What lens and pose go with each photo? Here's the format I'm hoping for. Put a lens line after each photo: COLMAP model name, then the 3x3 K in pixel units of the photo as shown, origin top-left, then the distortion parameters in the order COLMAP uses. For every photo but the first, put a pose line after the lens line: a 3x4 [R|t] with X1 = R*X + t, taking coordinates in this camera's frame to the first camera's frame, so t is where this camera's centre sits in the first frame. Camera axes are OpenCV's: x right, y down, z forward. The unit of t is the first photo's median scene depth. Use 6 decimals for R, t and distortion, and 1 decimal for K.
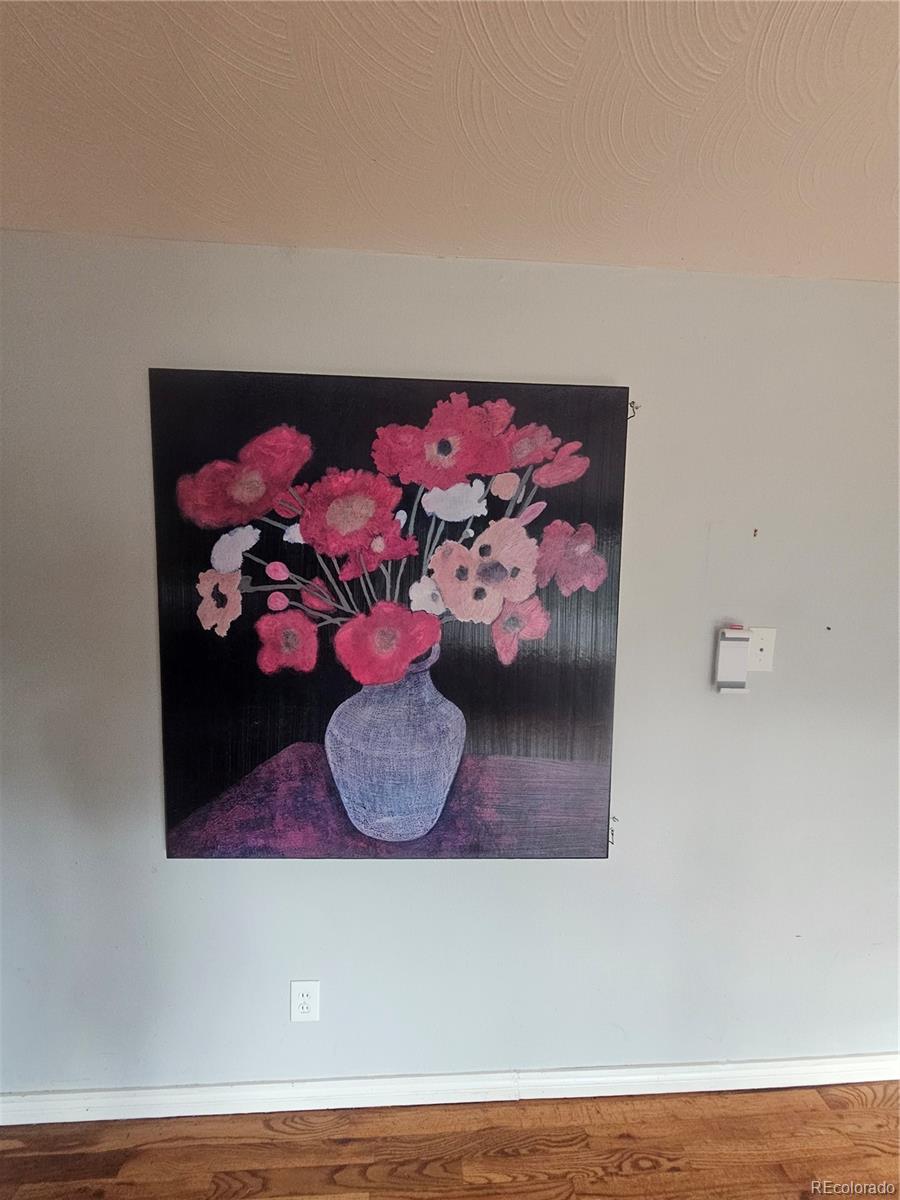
lens RADIAL K [[490.5, 0, 450.0], [0, 490.5, 600.0], [0, 0, 1]] dist [-0.002426, -0.000794]
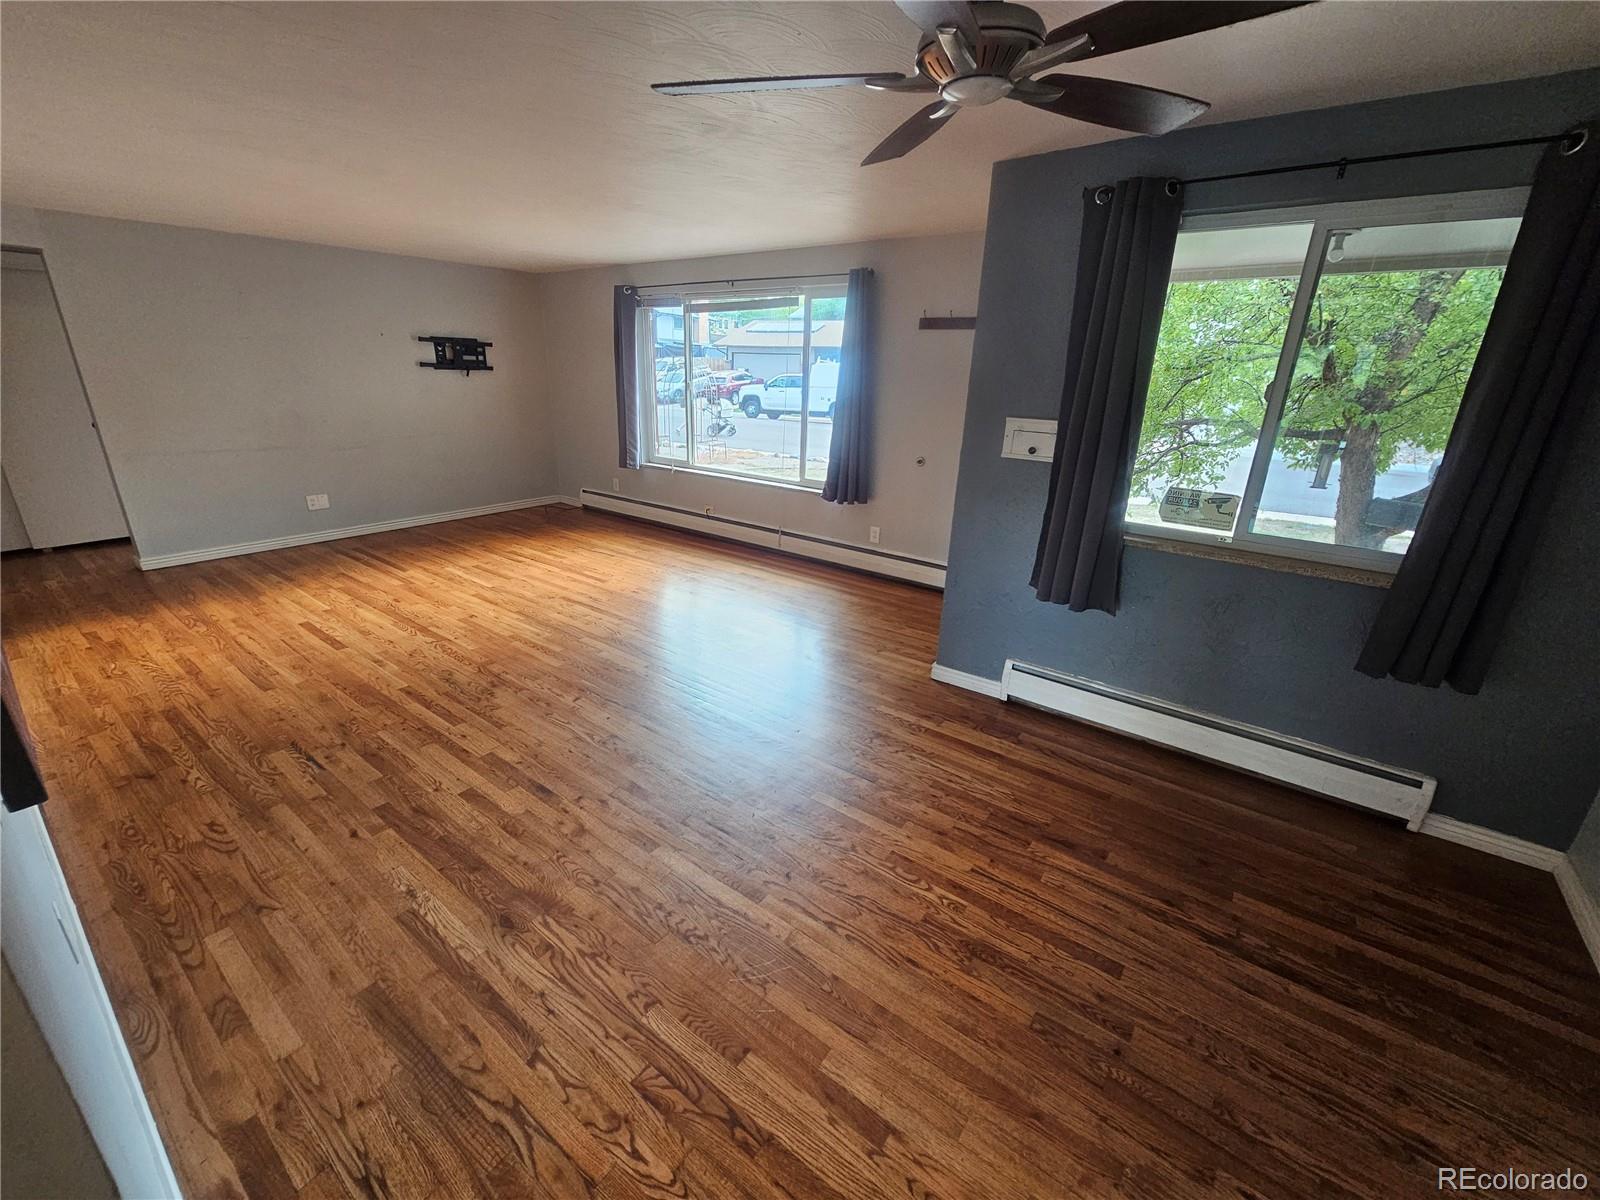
lens RADIAL K [[656.4, 0, 793.1], [0, 656.4, 593.6], [0, 0, 1]] dist [-0.002184, 0.002547]
pose [[-0.756978, -0.253633, 0.602208, -1.843030], [0.022014, 0.911174, 0.411433, -0.067669], [-0.653070, 0.324703, -0.684155, 0.887149]]
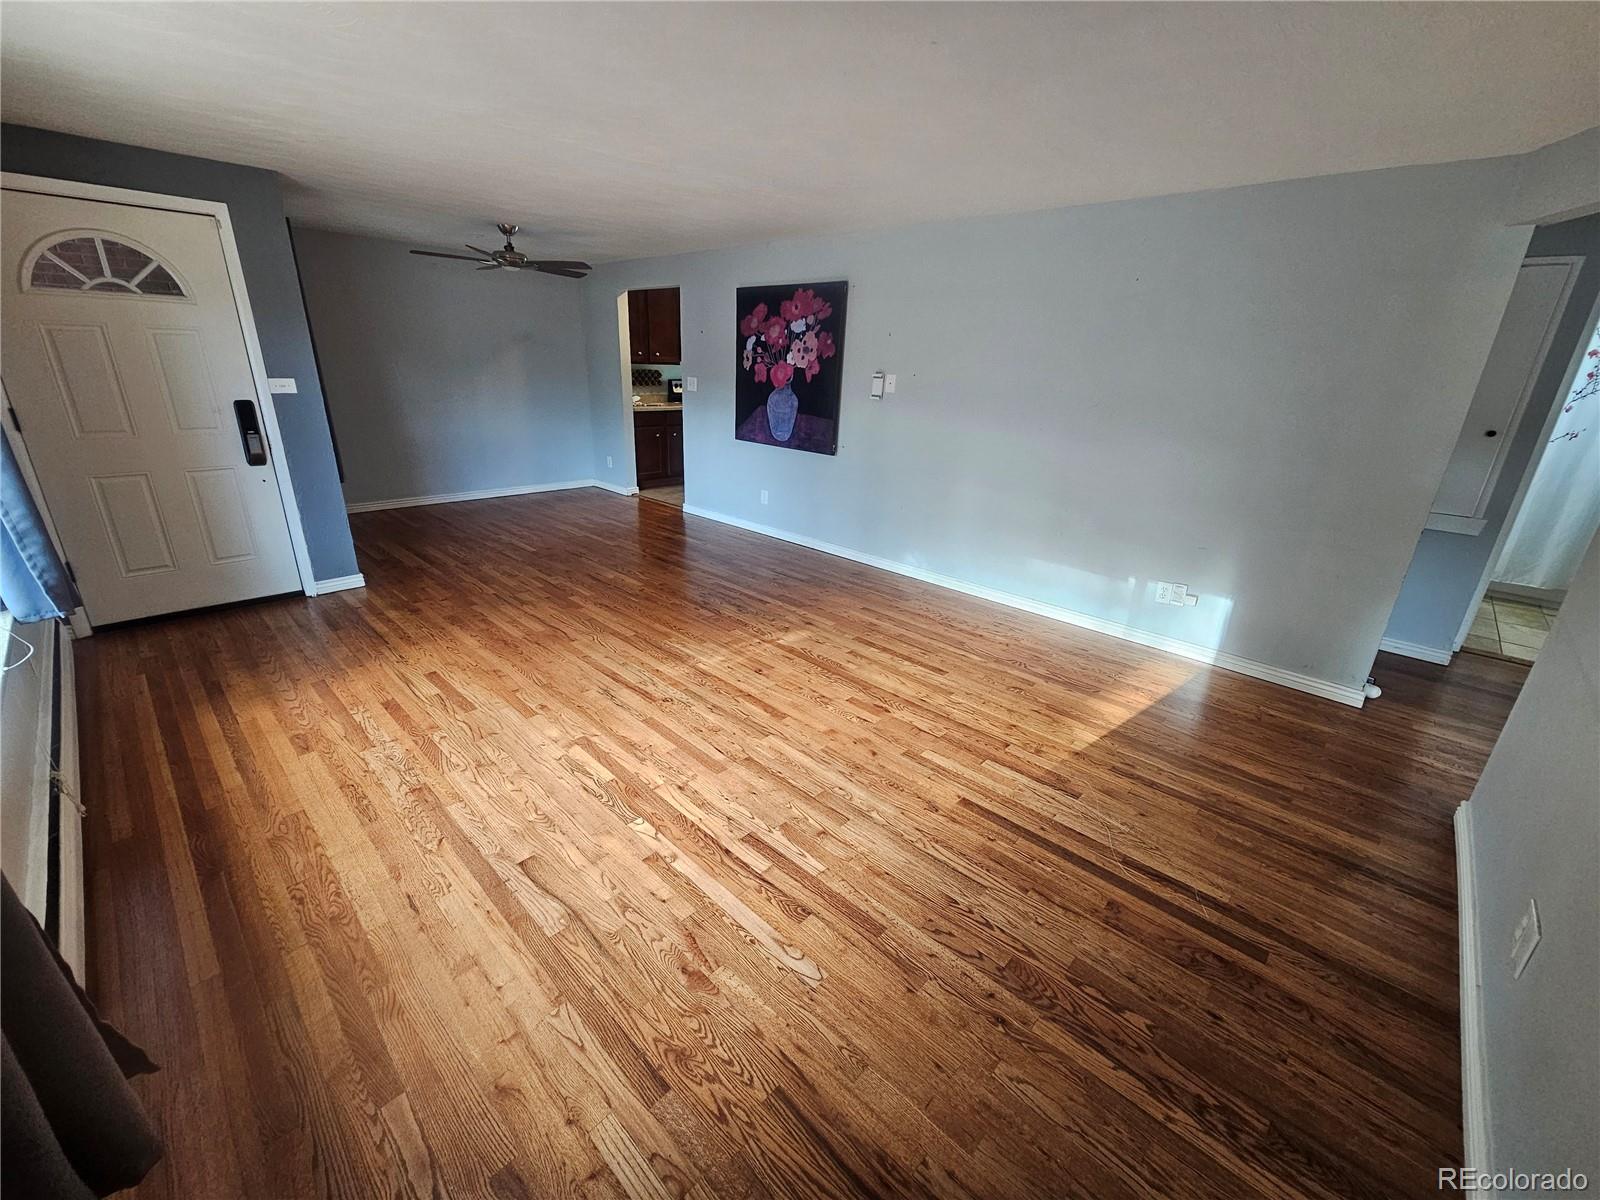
lens RADIAL K [[656.4, 0, 793.1], [0, 656.4, 593.6], [0, 0, 1]] dist [-0.002184, 0.002547]
pose [[0.676206, 0.252318, -0.692157, 3.237011], [-0.093019, 0.961244, 0.259534, 0.346823], [0.730817, -0.111115, 0.673469, -1.971438]]
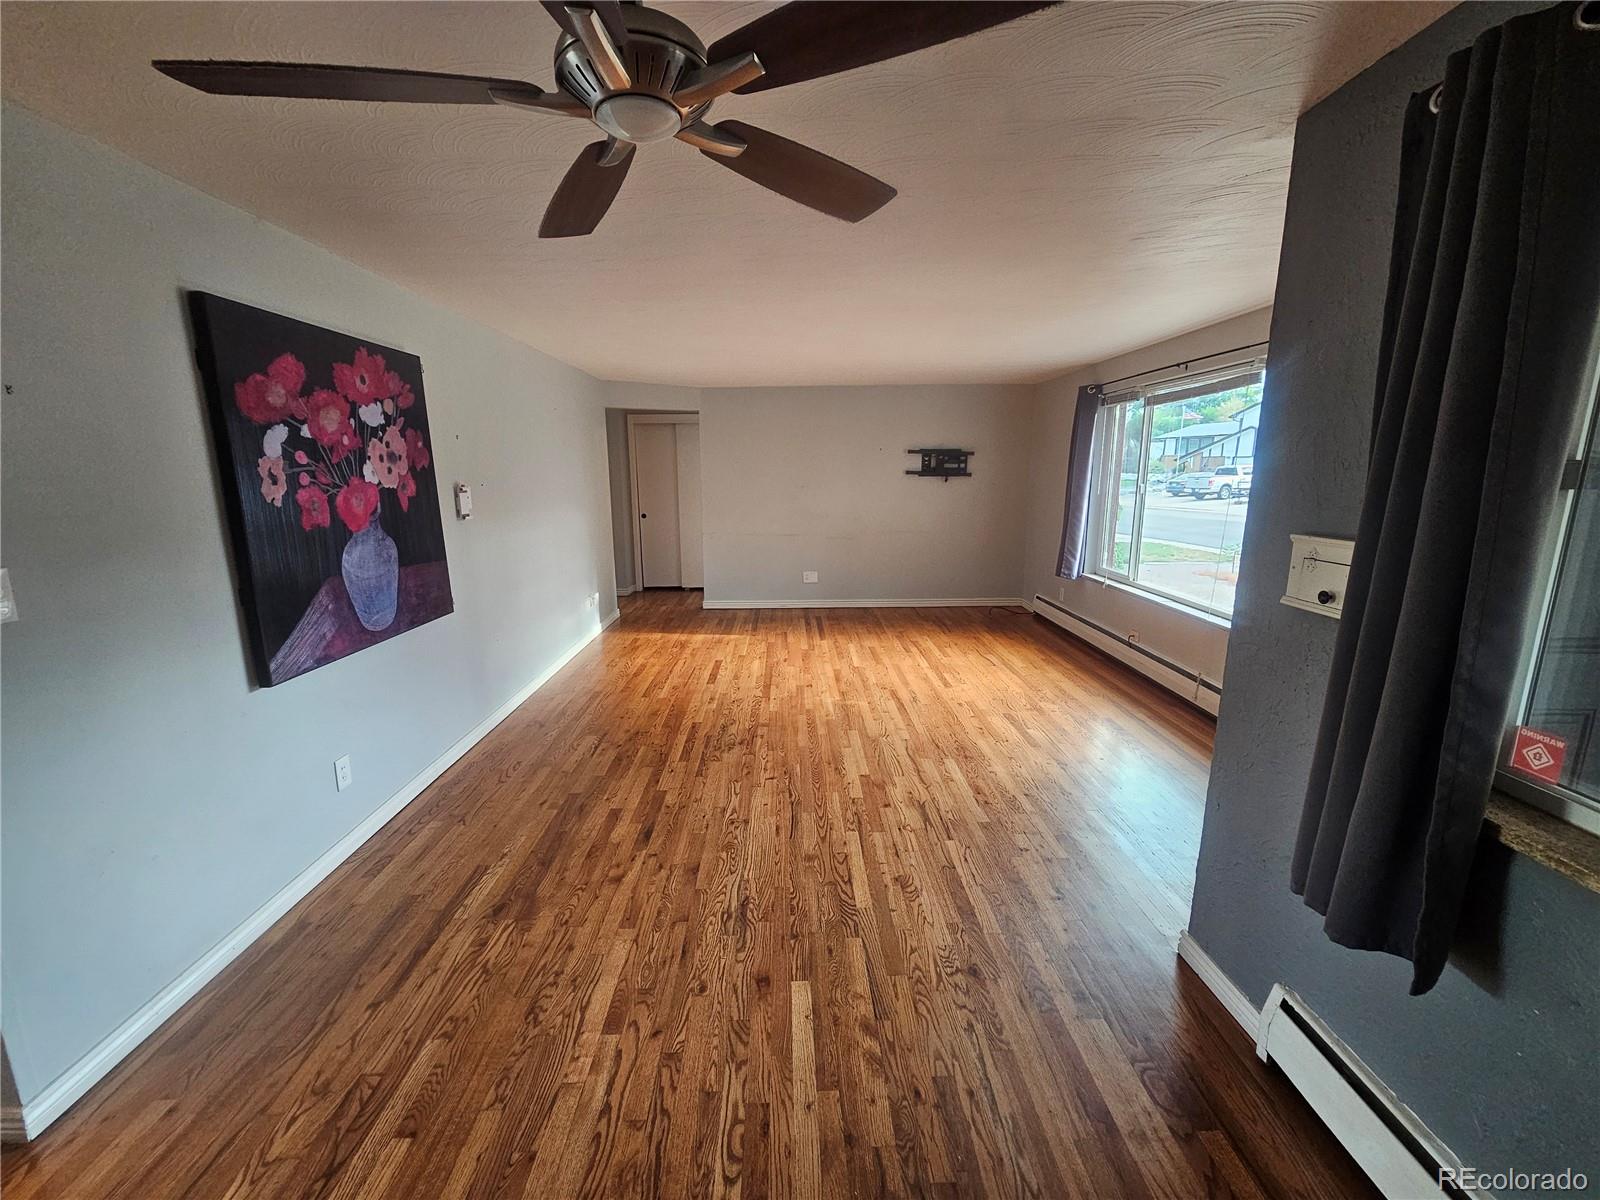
lens RADIAL K [[656.4, 0, 793.1], [0, 656.4, 593.6], [0, 0, 1]] dist [-0.002184, 0.002547]
pose [[0.051543, -0.209242, 0.976505, -2.189375], [0.104733, 0.973545, 0.203079, 0.087634], [-0.993164, 0.091805, 0.072094, -0.515104]]
